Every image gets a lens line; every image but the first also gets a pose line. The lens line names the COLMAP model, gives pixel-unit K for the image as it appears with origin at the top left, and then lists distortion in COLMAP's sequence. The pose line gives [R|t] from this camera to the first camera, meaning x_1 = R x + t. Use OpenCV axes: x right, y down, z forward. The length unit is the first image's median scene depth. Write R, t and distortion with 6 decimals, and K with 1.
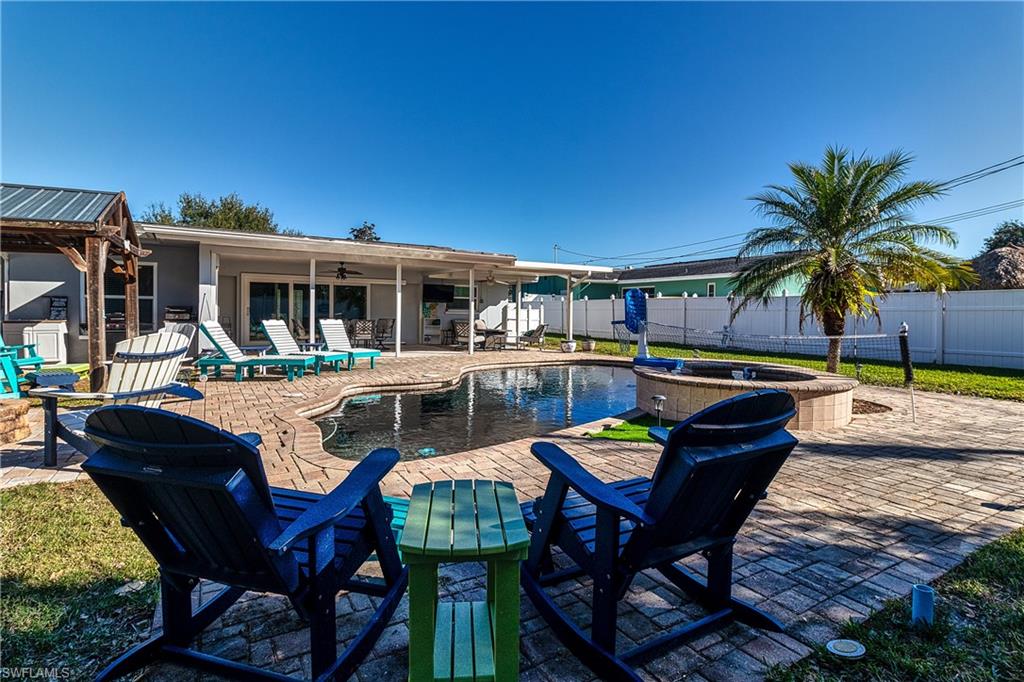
lens RADIAL K [[522.3, 0, 515.3], [0, 522.3, 320.3], [0, 0, 1]] dist [0.004422, -0.001731]
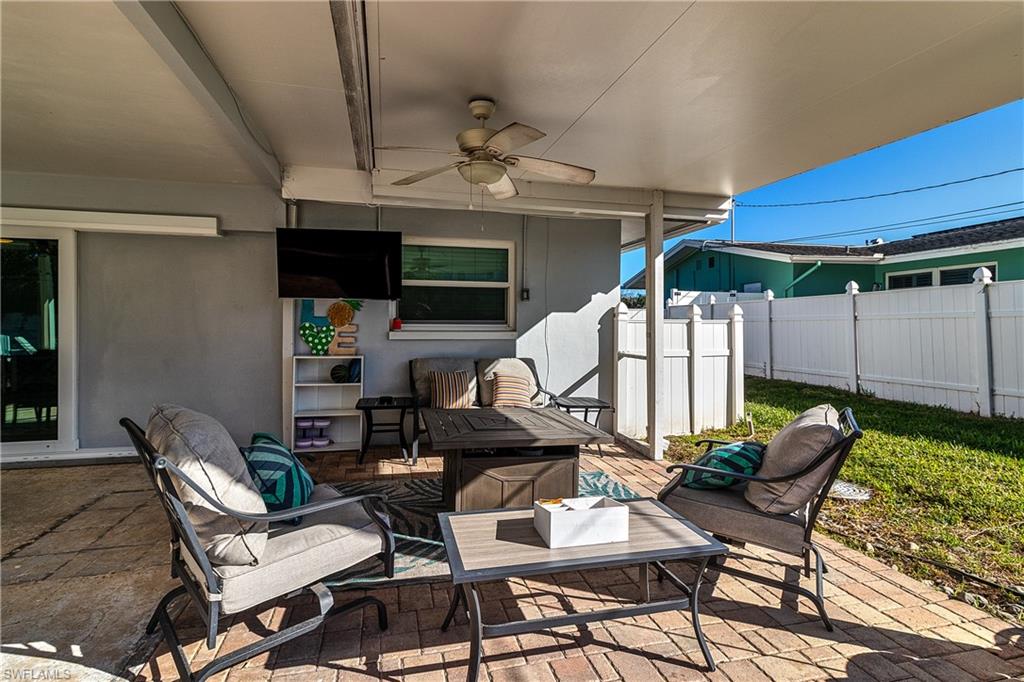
lens RADIAL K [[494.4, 0, 491.8], [0, 494.4, 325.1], [0, 0, 1]] dist [0.005090, -0.000070]
pose [[0.947362, -0.007897, -0.320068, 0.009812], [0.003116, 0.999876, -0.015447, -0.020060], [0.320150, 0.013636, 0.947269, 0.958124]]
